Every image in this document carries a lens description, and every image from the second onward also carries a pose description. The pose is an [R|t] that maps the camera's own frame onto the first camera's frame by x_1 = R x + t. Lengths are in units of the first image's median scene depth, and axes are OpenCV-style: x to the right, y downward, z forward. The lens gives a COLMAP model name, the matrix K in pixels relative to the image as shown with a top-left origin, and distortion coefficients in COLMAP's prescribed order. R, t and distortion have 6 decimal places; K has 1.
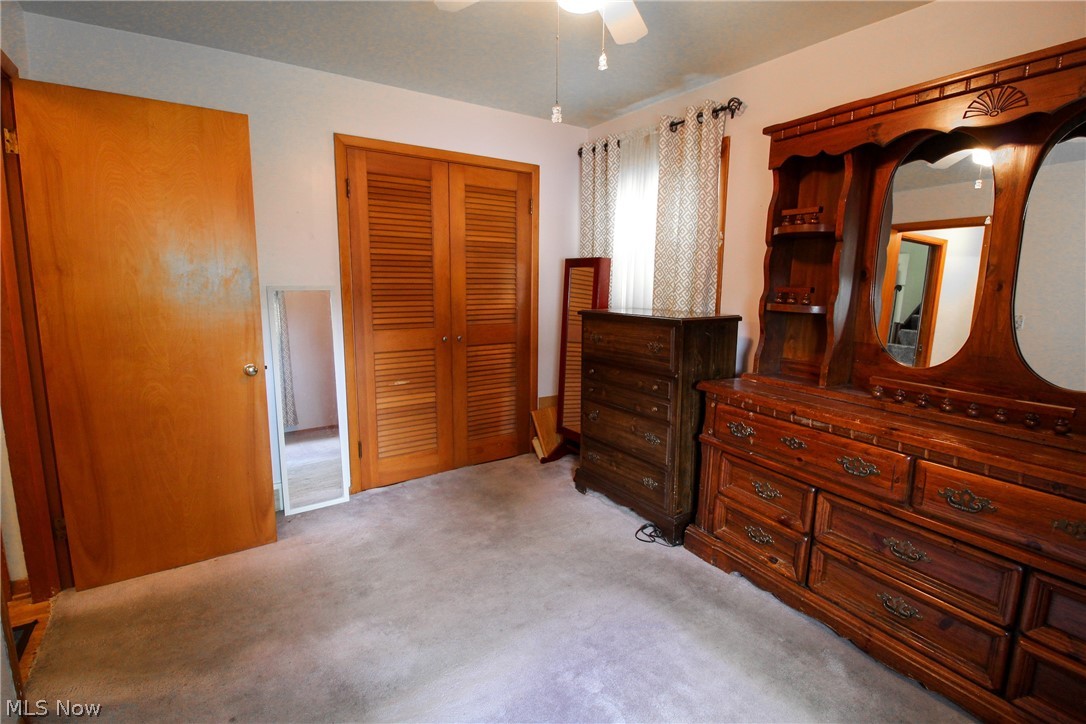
lens RADIAL K [[512.0, 0, 553.8], [0, 512.0, 354.8], [0, 0, 1]] dist [-0.000722, -0.014224]
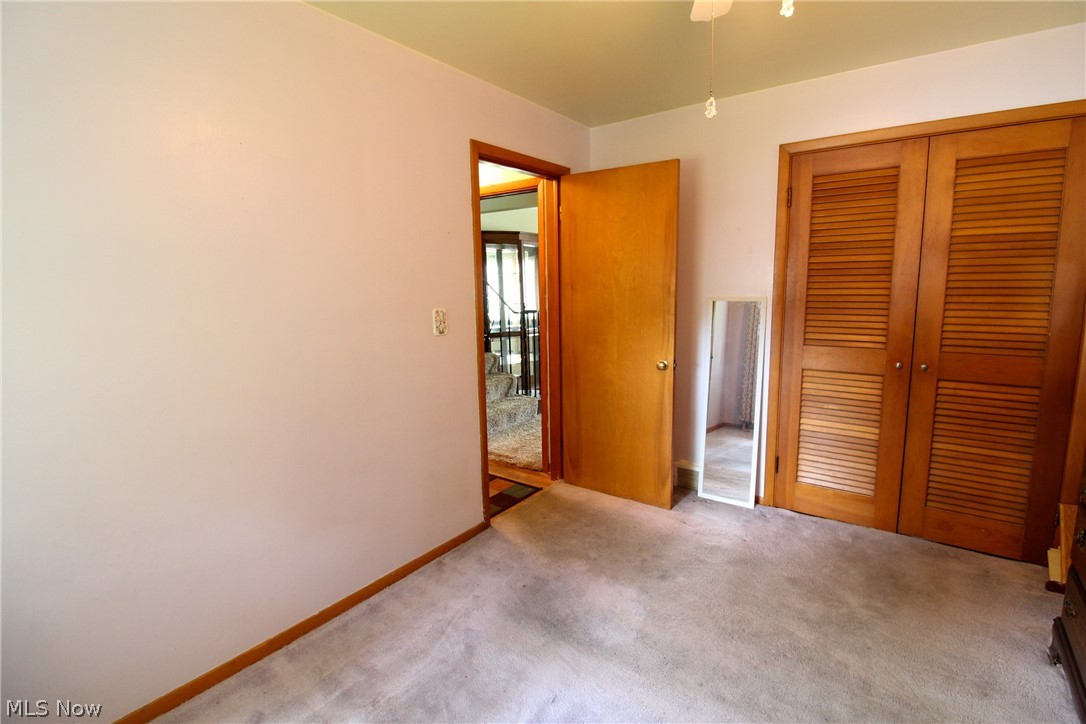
lens RADIAL K [[512.0, 0, 553.8], [0, 512.0, 354.8], [0, 0, 1]] dist [-0.000722, -0.014224]
pose [[0.310574, 0.118811, -0.943095, 0.388117], [-0.119708, 0.989147, 0.085191, -0.054539], [0.942981, 0.086437, 0.321426, 0.269643]]
